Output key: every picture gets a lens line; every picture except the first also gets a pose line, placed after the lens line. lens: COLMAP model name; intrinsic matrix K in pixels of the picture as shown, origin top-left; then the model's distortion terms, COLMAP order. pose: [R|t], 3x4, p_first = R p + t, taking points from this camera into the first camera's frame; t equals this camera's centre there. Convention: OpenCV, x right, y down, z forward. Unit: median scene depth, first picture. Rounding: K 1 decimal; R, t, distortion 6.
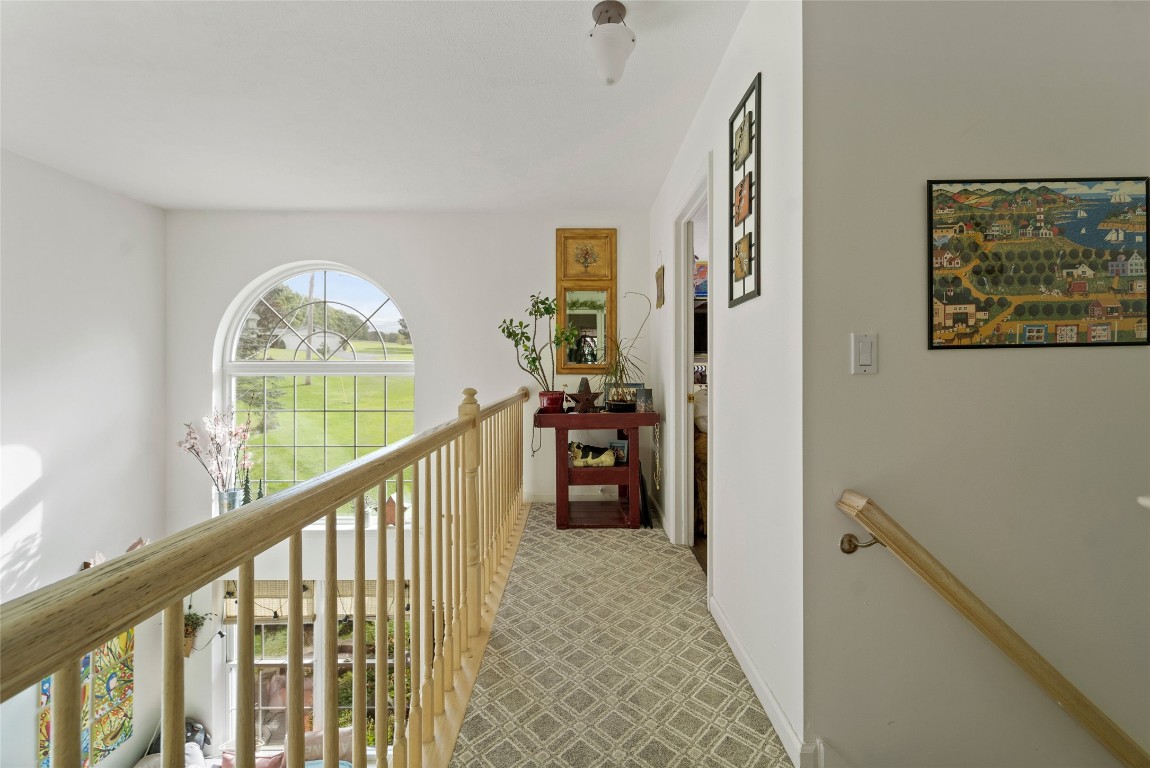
lens RADIAL K [[477.8, 0, 576.2], [0, 477.8, 345.4], [0, 0, 1]] dist [-0.000550, -0.000337]
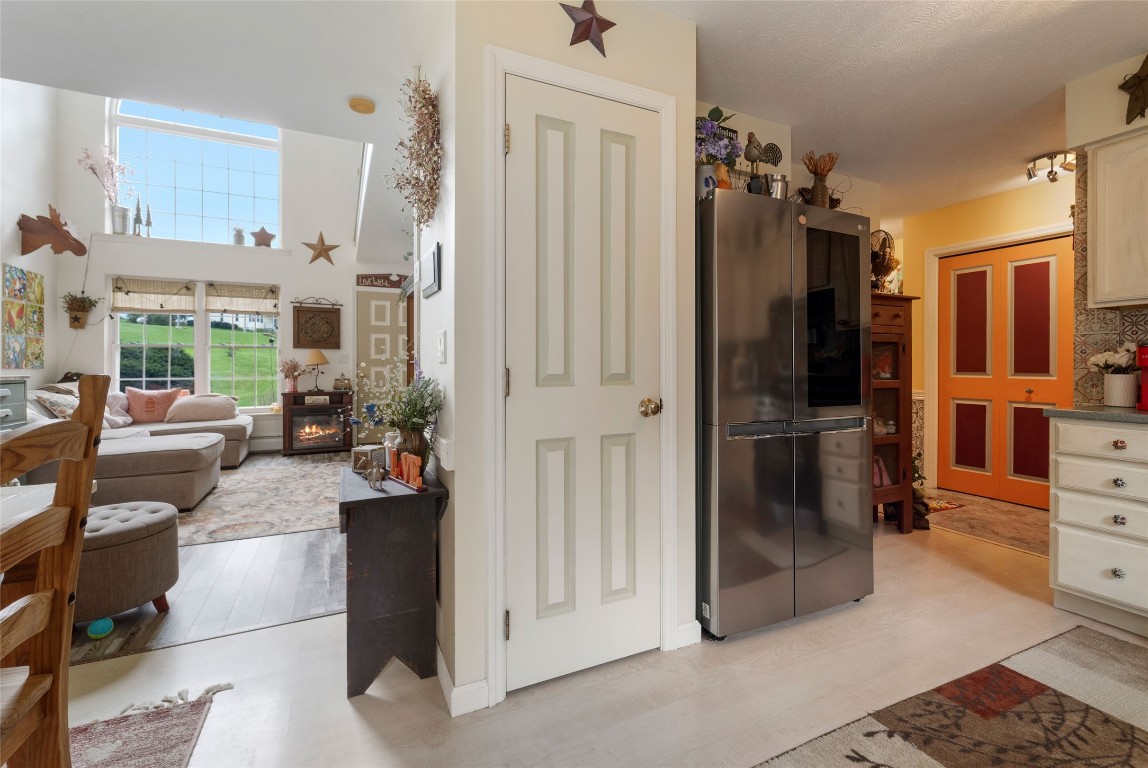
lens RADIAL K [[493.9, 0, 575.0], [0, 493.9, 365.9], [0, 0, 1]] dist [-0.001868, -0.001423]
pose [[0.896029, -0.003713, 0.443979, -0.199903], [-0.001993, 0.999921, 0.012384, 0.744527], [-0.443990, -0.011981, 0.895952, -0.836305]]
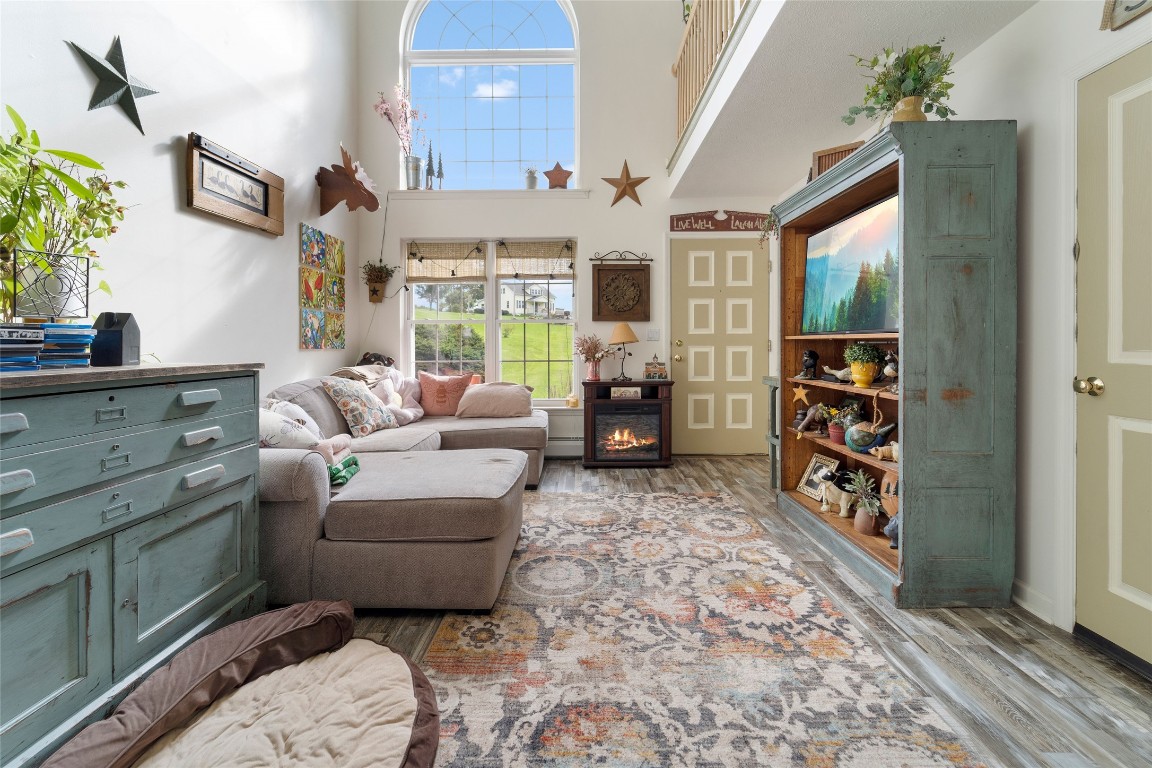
lens RADIAL K [[478.6, 0, 577.2], [0, 478.6, 345.3], [0, 0, 1]] dist [-0.000550, -0.000337]
pose [[0.999973, -0.006539, 0.003389, -0.350634], [0.006494, 0.999893, 0.013138, 0.751825], [-0.003474, -0.013116, 0.999908, -0.150919]]
